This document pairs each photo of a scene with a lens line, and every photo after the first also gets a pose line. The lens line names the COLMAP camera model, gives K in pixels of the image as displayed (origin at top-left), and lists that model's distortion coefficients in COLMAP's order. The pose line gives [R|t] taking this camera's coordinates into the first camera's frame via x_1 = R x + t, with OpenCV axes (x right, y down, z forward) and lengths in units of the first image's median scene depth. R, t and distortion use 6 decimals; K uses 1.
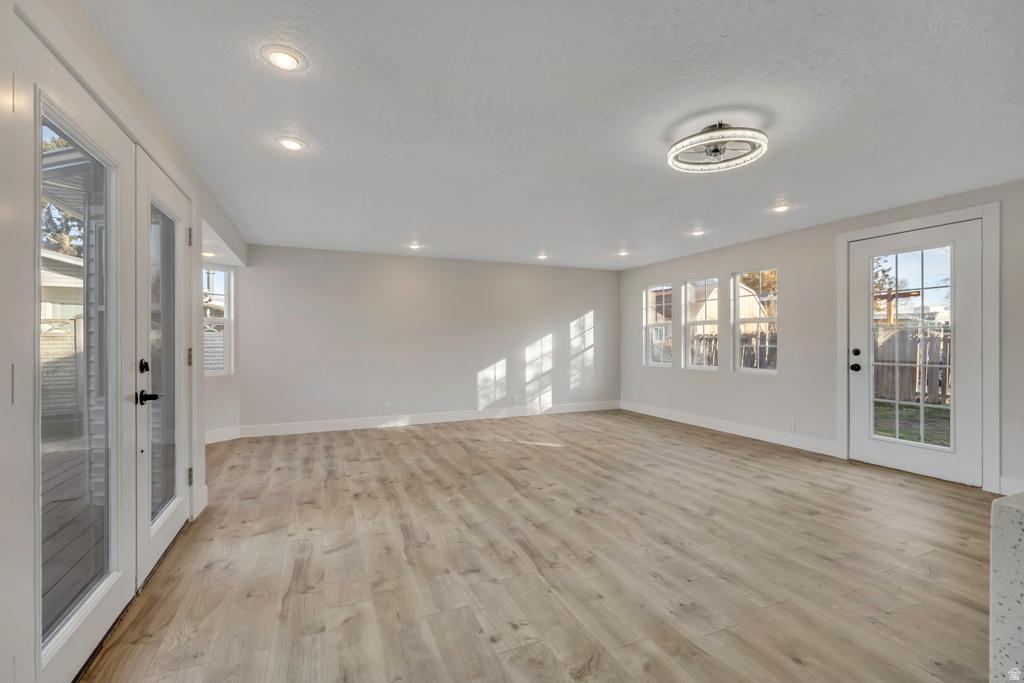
lens RADIAL K [[450.9, 0, 506.4], [0, 450.9, 336.5], [0, 0, 1]] dist [0.001652, 0.000479]
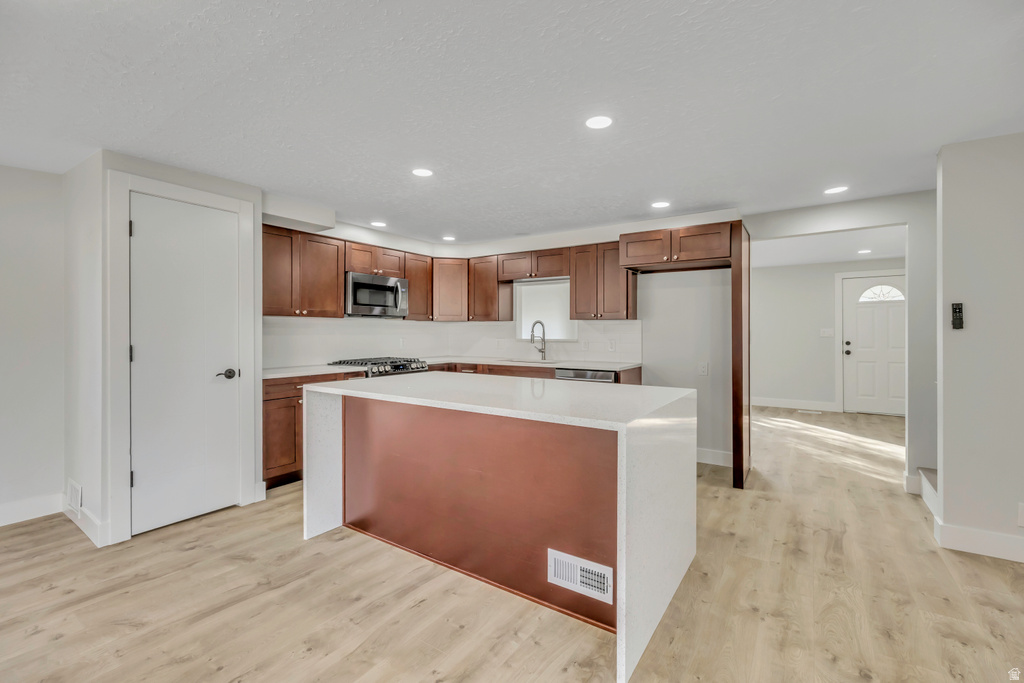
lens RADIAL K [[439.7, 0, 512.1], [0, 439.7, 331.4], [0, 0, 1]] dist [-0.000623, 0.000030]
pose [[-0.543664, -0.000316, 0.839303, -0.072325], [-0.000575, 1.000000, 0.000004, -0.013038], [-0.839303, -0.000481, -0.543664, 0.458202]]
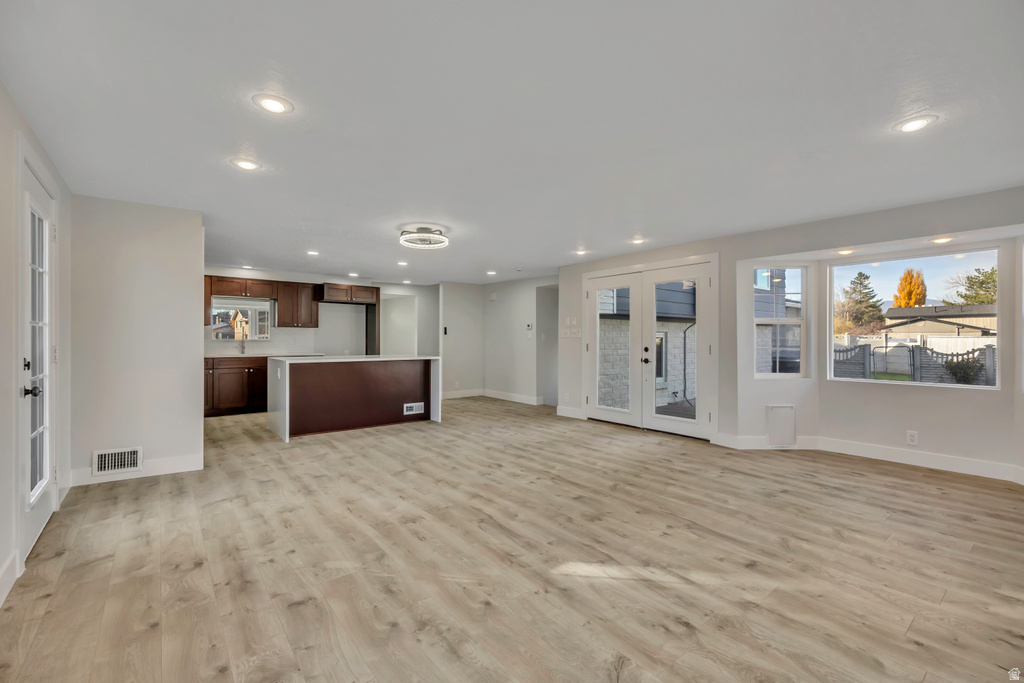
lens RADIAL K [[442.2, 0, 511.4], [0, 442.2, 335.9], [0, 0, 1]] dist [0.000317, -0.000063]
pose [[-0.963638, -0.002440, -0.267201, 0.353012], [-0.001485, 0.999992, -0.003776, 0.000348], [0.267208, -0.003242, -0.963633, 1.678837]]
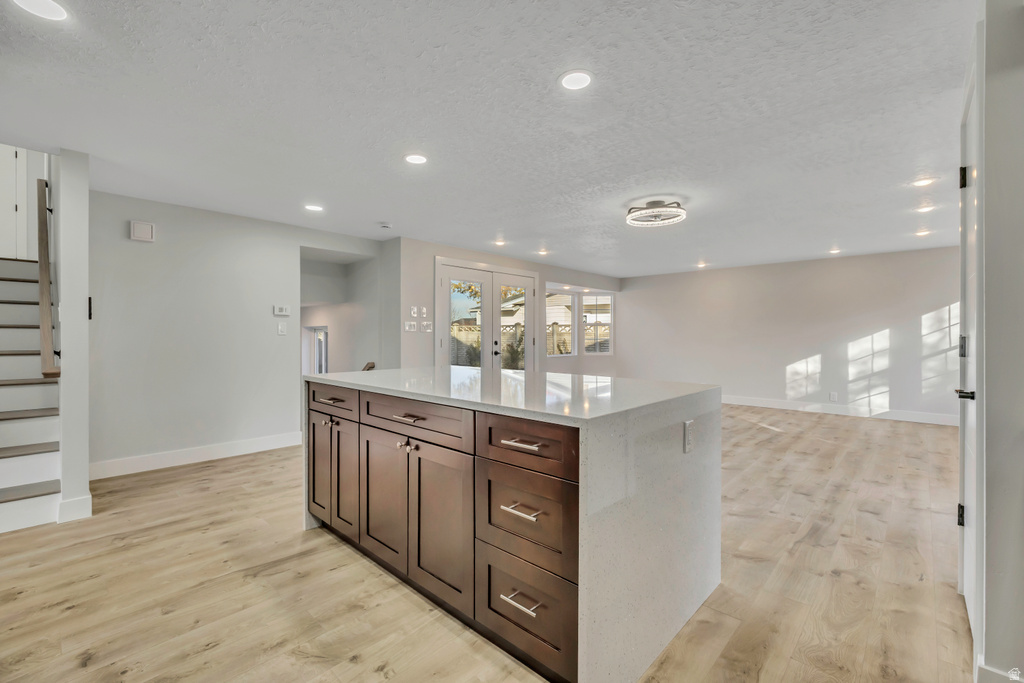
lens RADIAL K [[442.2, 0, 511.4], [0, 442.2, 335.9], [0, 0, 1]] dist [0.000317, -0.000063]
pose [[0.405989, 0.002996, -0.913873, 0.975769], [0.000912, 0.999993, 0.003684, 0.006502], [0.913877, -0.002329, 0.405984, -0.048190]]
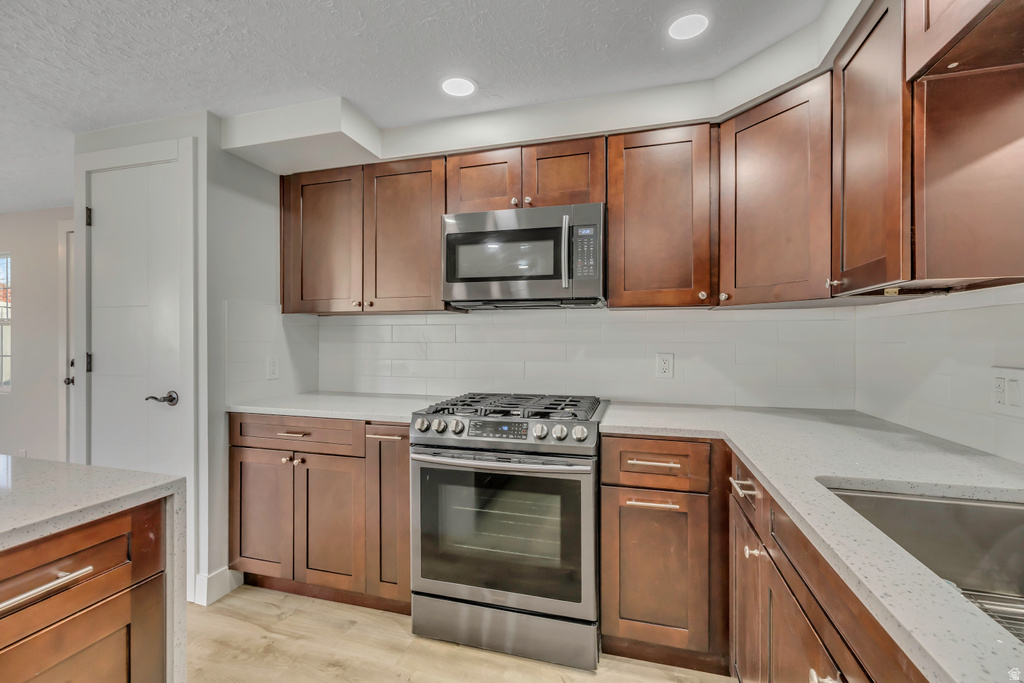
lens RADIAL K [[442.2, 0, 511.4], [0, 442.2, 335.9], [0, 0, 1]] dist [0.000317, -0.000063]
pose [[0.638215, 0.009984, 0.769794, 0.652943], [-0.001570, 0.999931, -0.011667, -0.007970], [-0.769857, 0.006238, 0.638186, -0.160922]]
